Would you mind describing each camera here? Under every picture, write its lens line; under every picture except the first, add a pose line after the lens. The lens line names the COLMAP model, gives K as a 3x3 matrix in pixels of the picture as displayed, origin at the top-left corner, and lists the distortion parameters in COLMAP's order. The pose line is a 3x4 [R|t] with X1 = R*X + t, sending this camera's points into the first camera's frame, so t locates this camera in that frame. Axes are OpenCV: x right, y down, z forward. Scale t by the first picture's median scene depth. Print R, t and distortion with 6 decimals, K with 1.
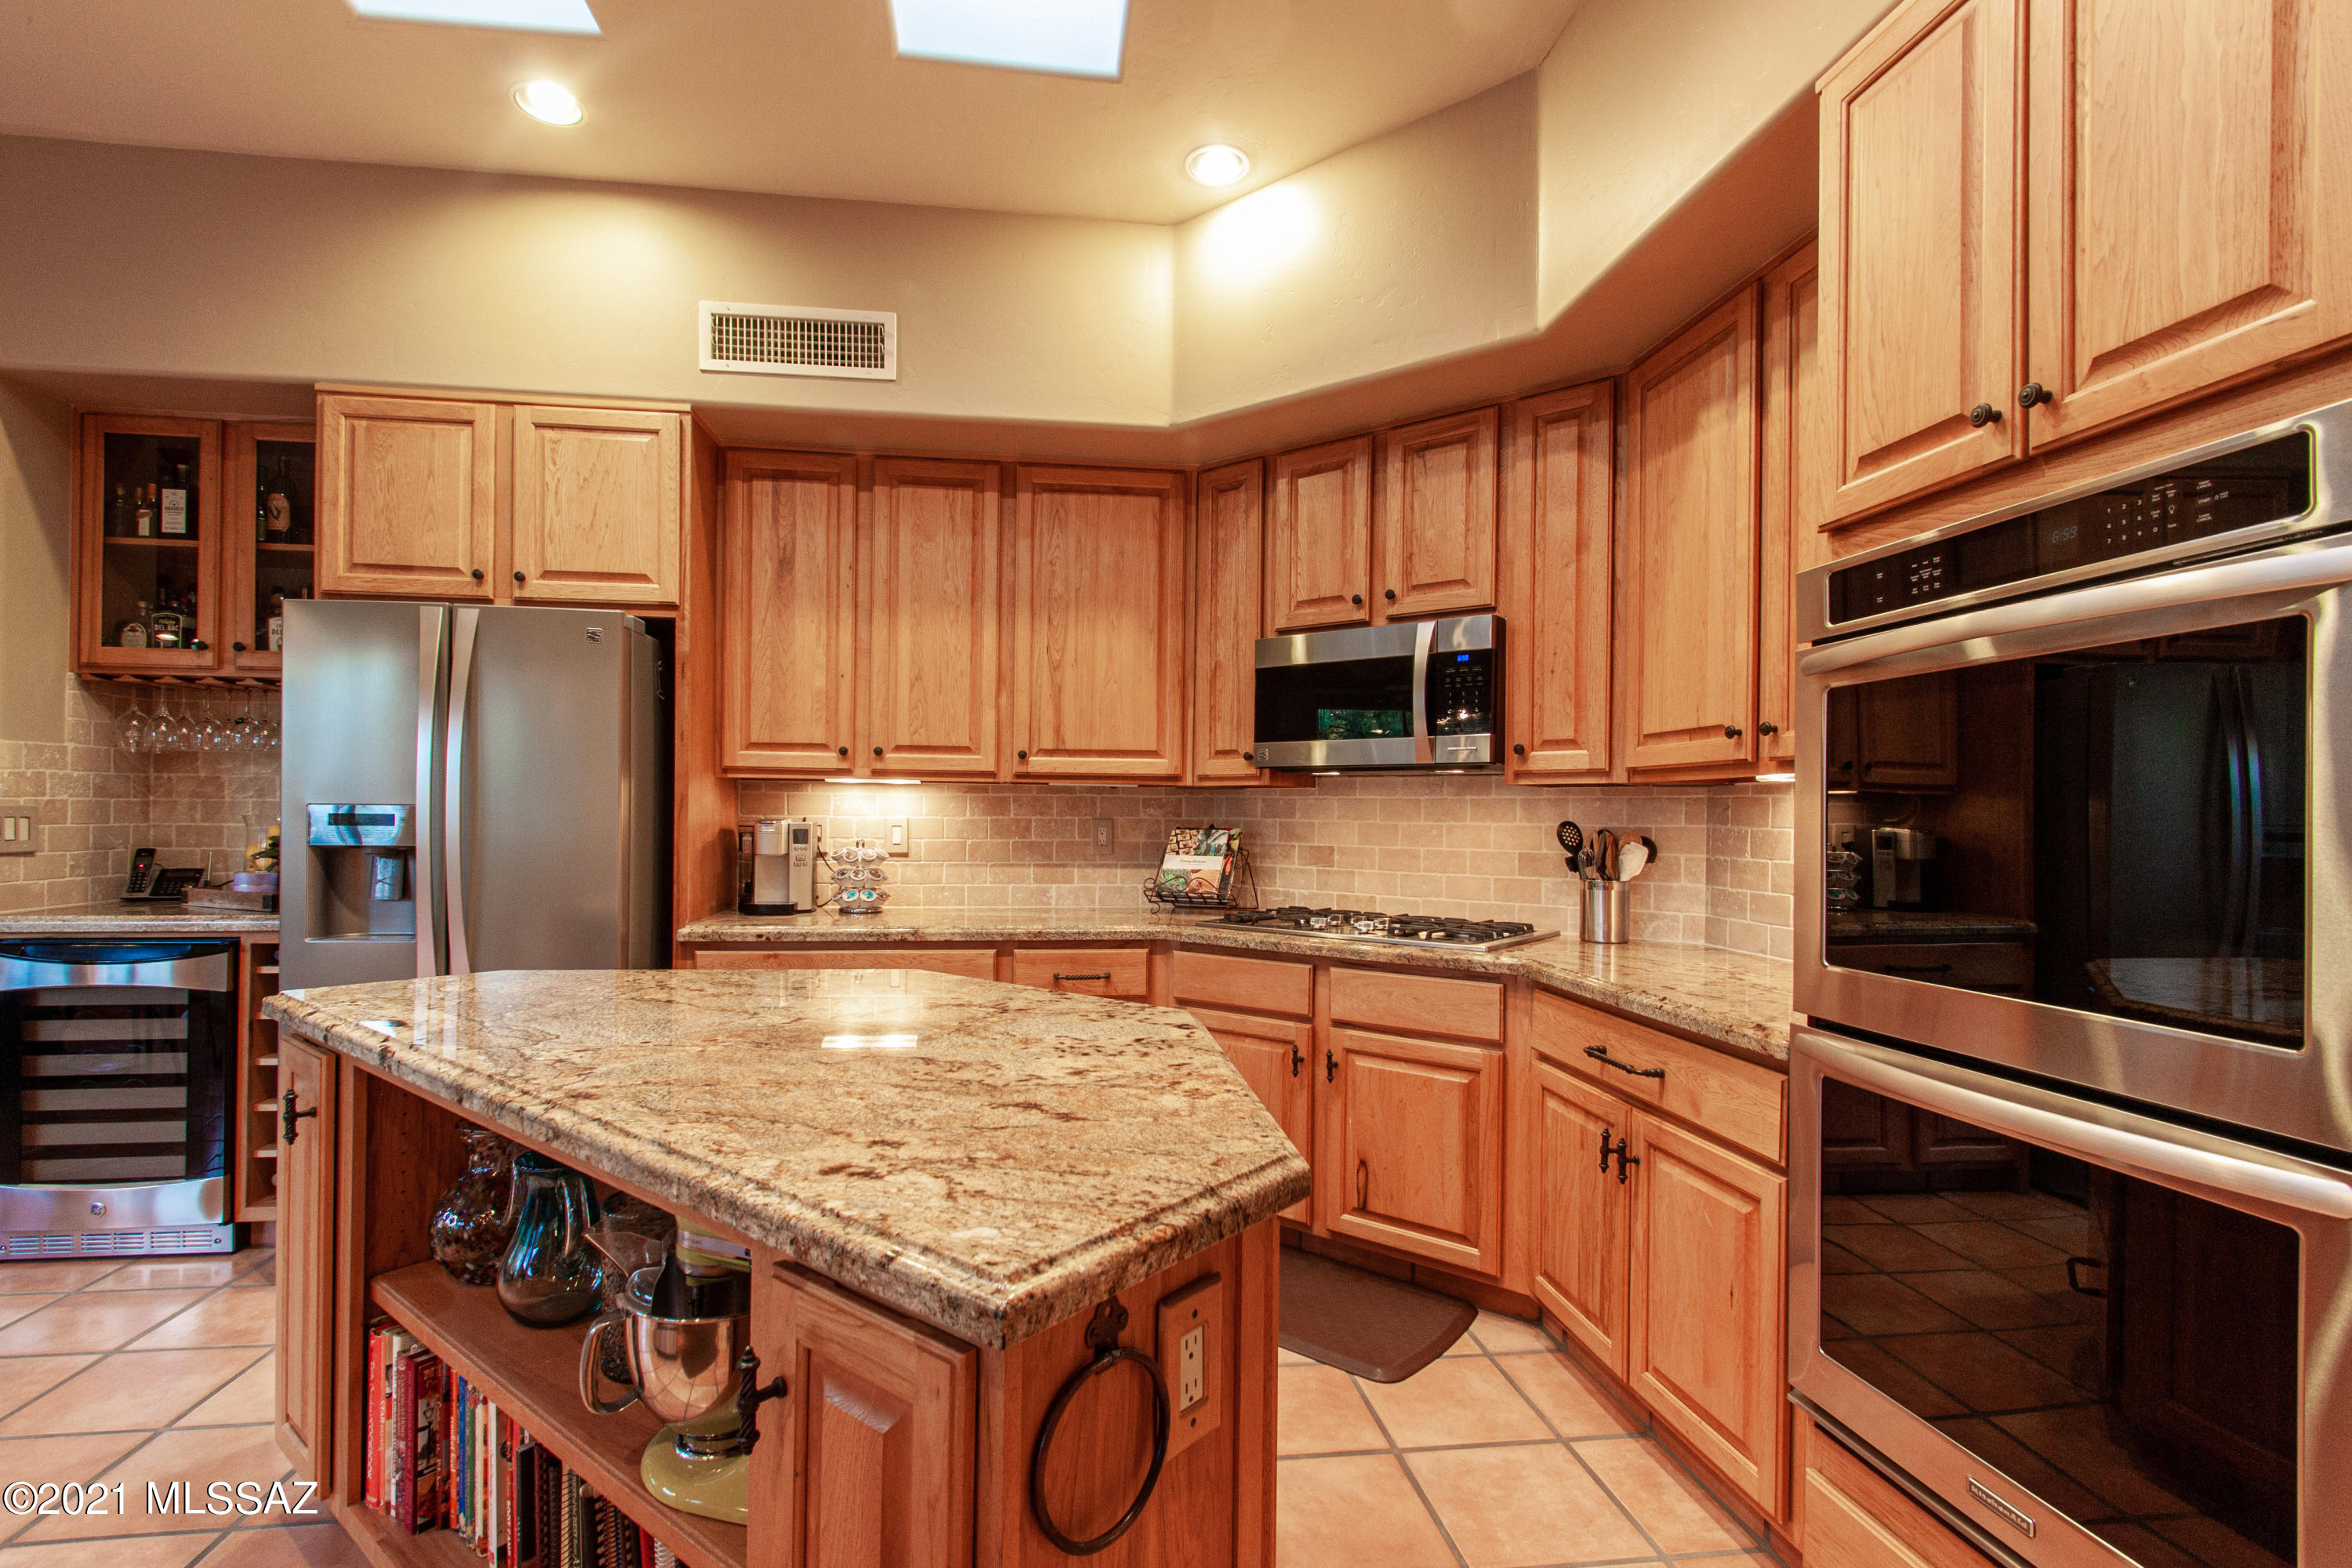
lens RADIAL K [[1098.8, 0, 1158.1], [0, 1098.8, 821.0], [0, 0, 1]] dist [0.001324, -0.002128]
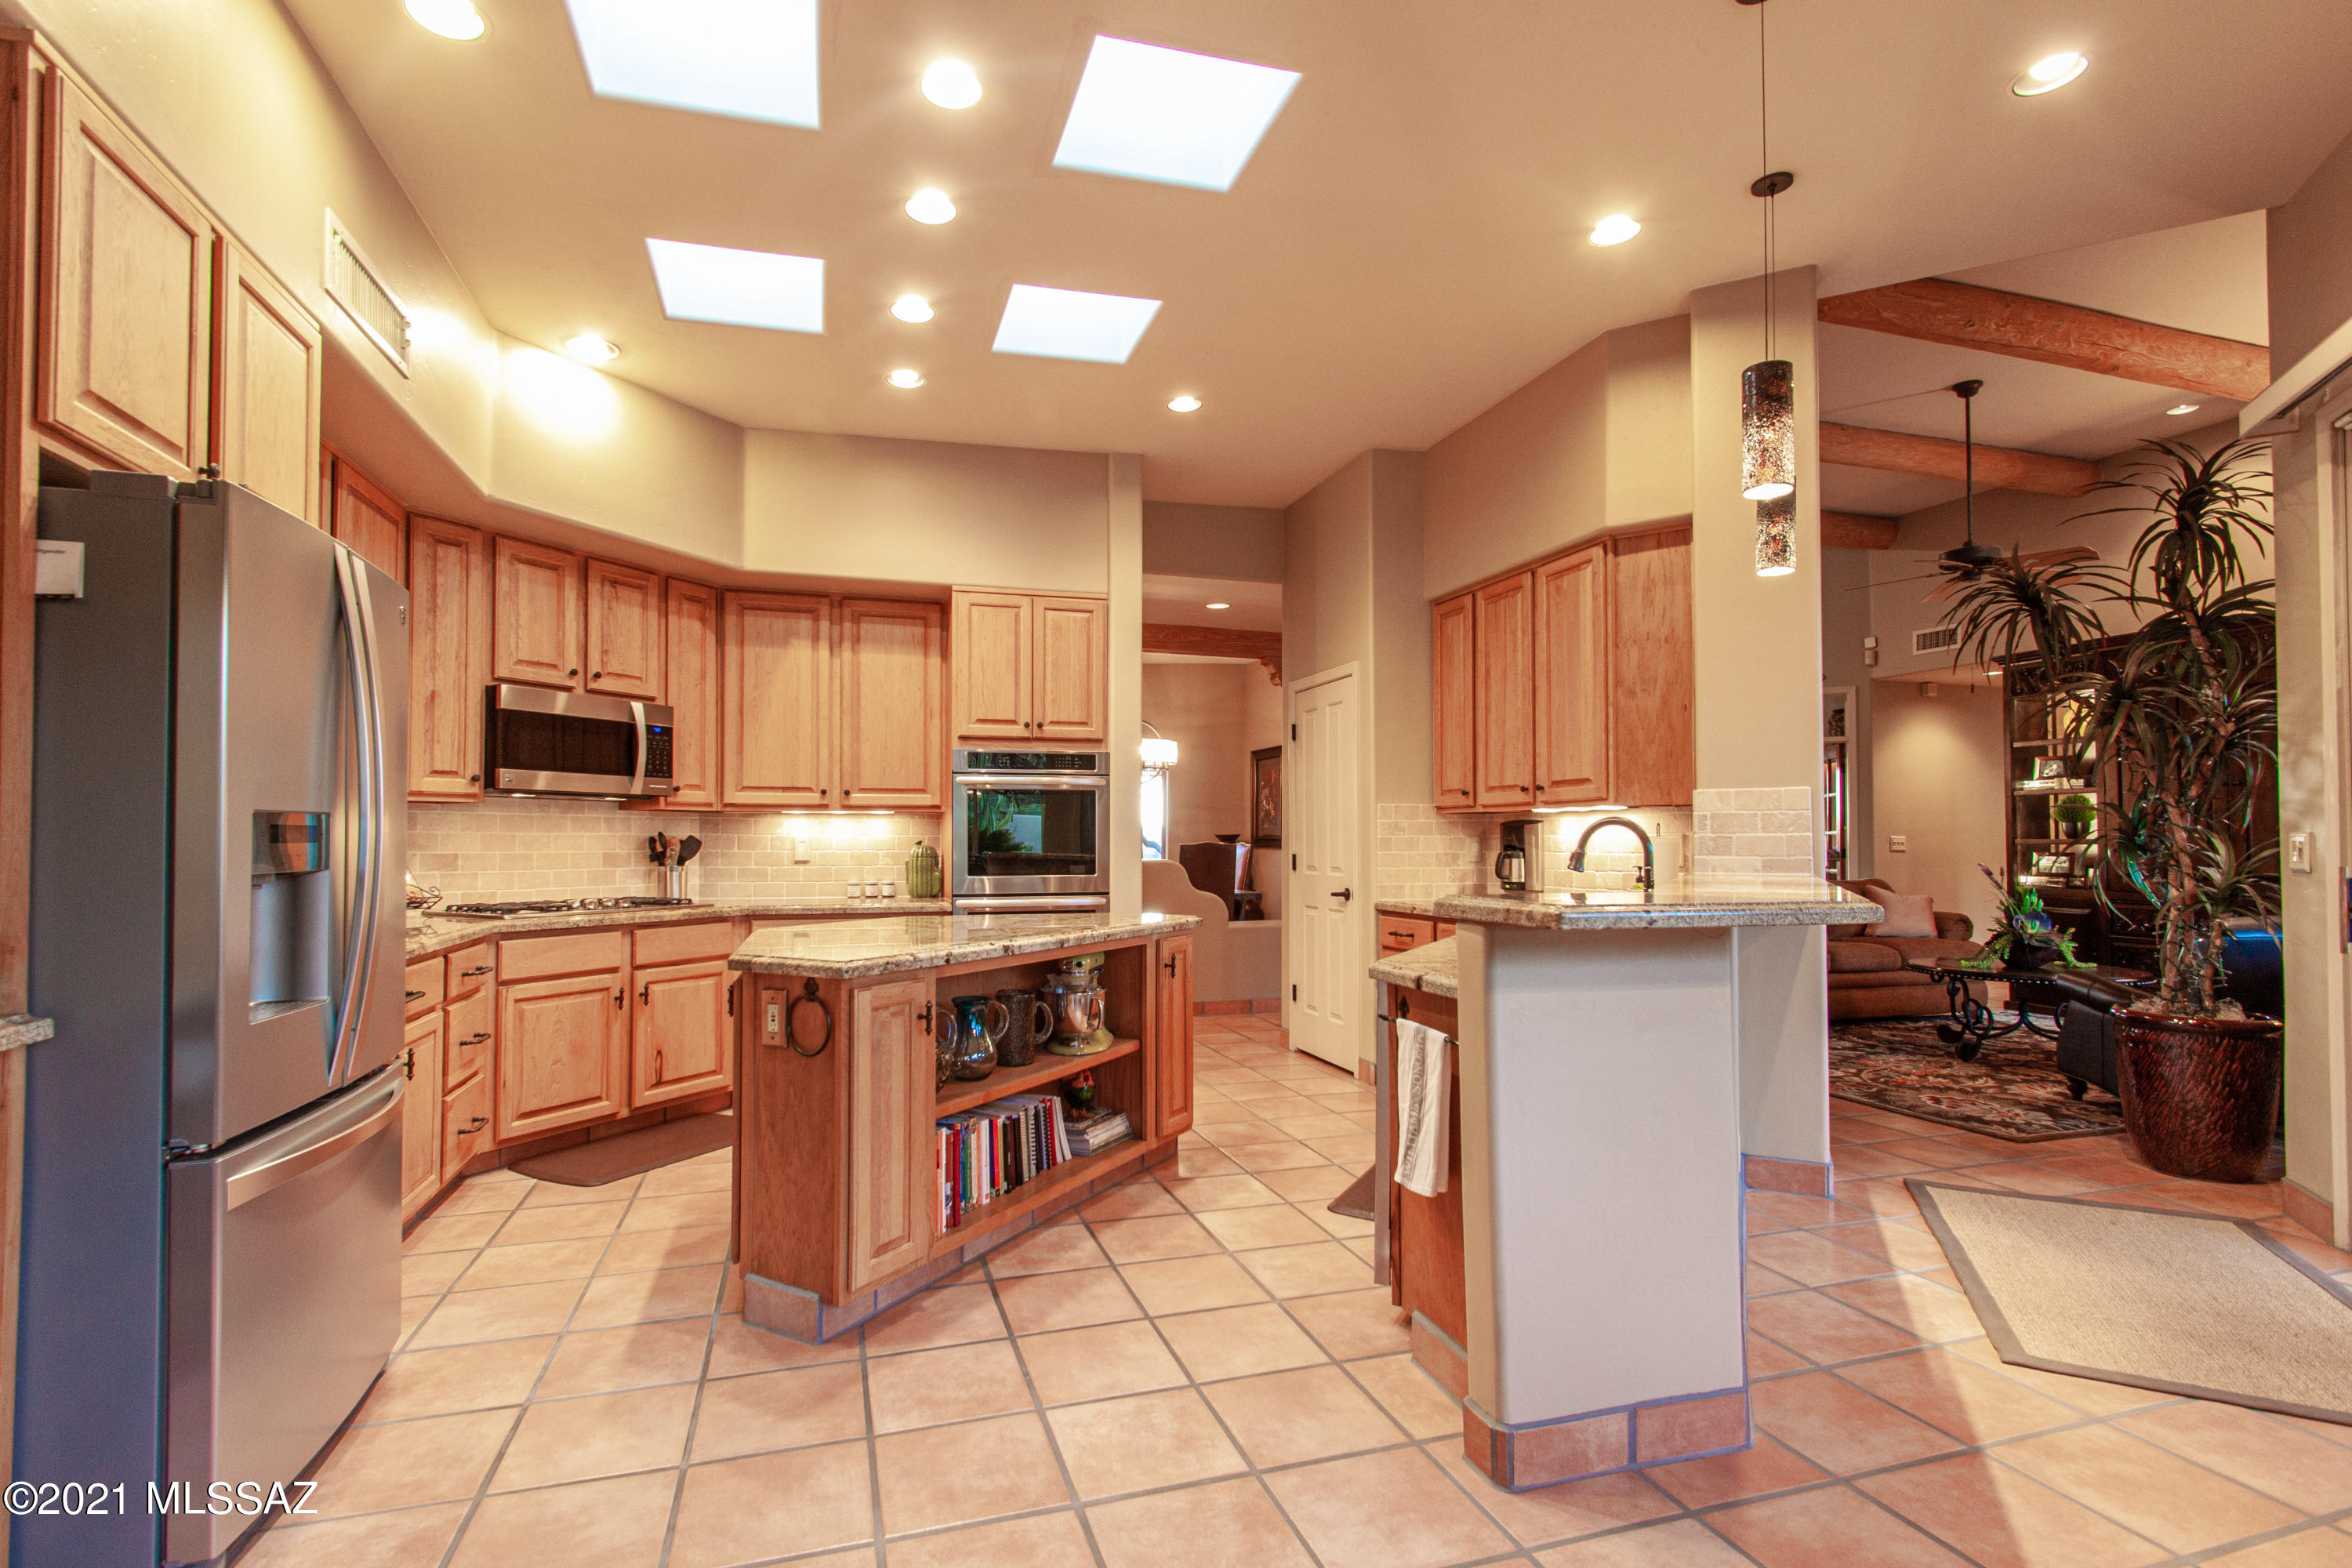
lens RADIAL K [[1098.8, 0, 1171.8], [0, 1098.8, 803.8], [0, 0, 1]] dist [0.001324, -0.002128]
pose [[-0.182995, 0.022921, 0.982847, -2.108652], [0.001790, 0.999734, -0.022981, -0.003798], [-0.983112, -0.002446, -0.182987, 0.820222]]
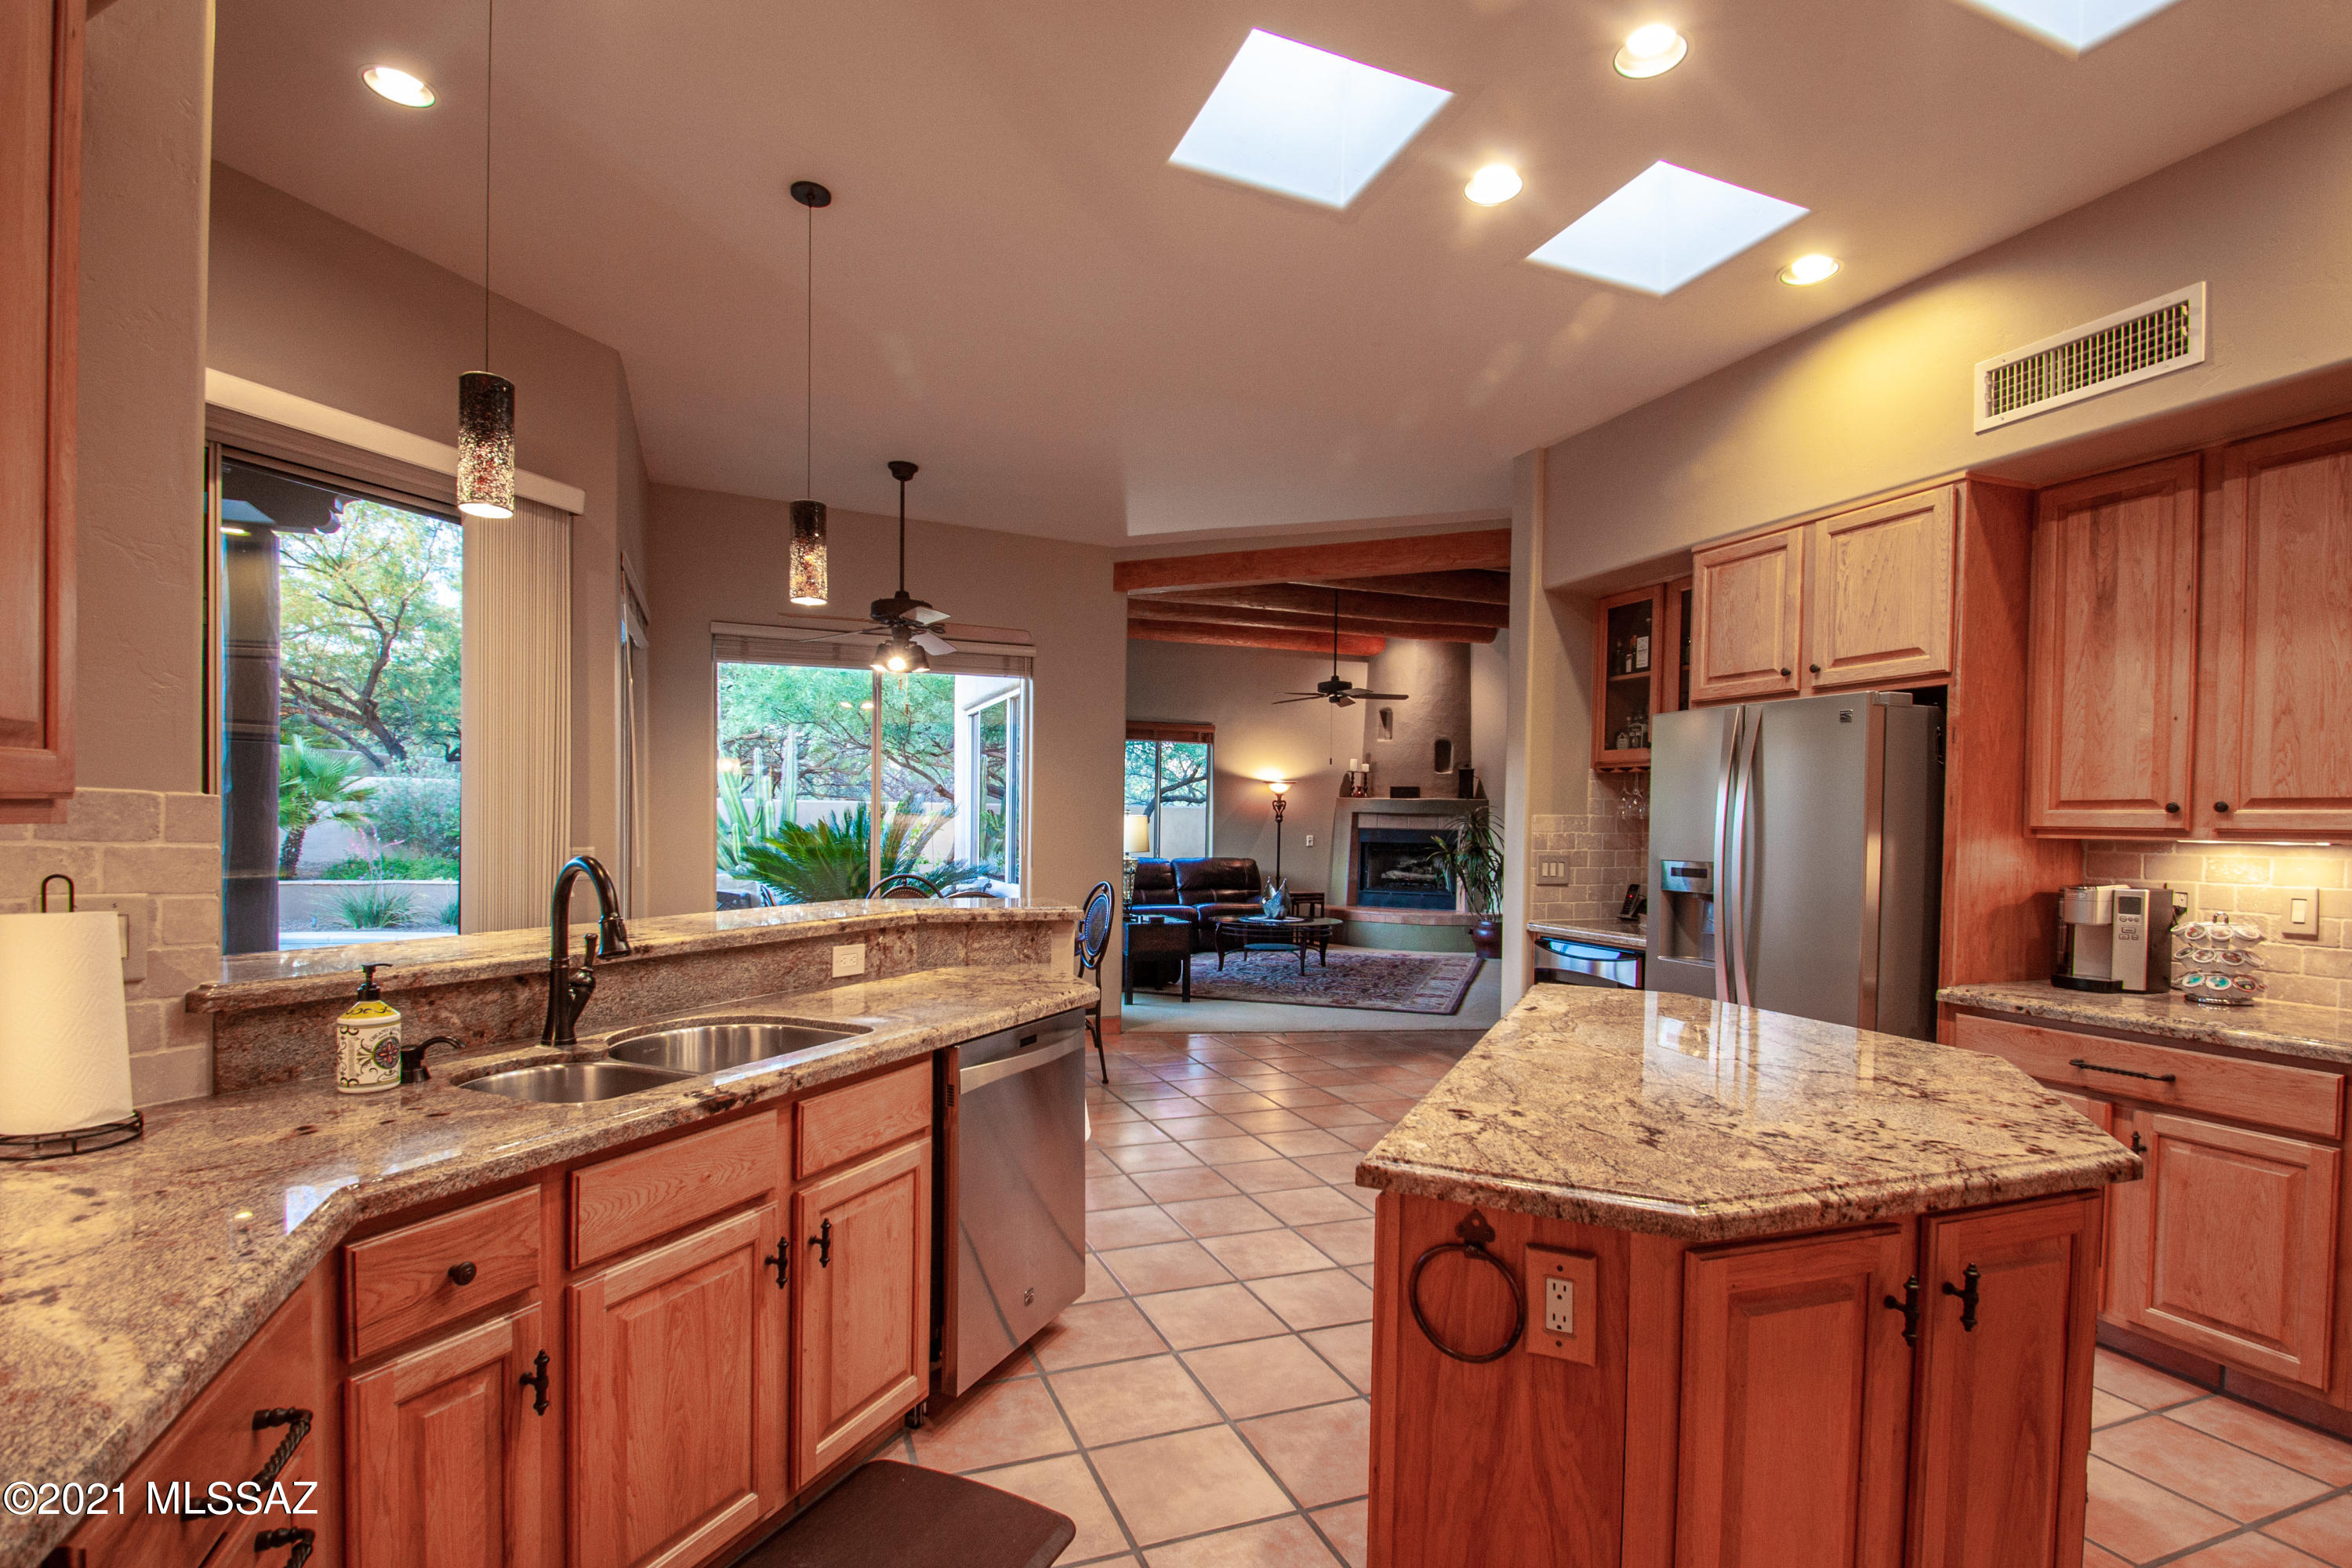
lens RADIAL K [[1098.8, 0, 1141.9], [0, 1098.8, 843.5], [0, 0, 1]] dist [0.001324, -0.002128]
pose [[0.221391, 0.010087, -0.975133, 0.365977], [-0.016311, 0.999845, 0.006640, -0.029141], [0.975049, 0.014435, 0.221521, 0.041157]]
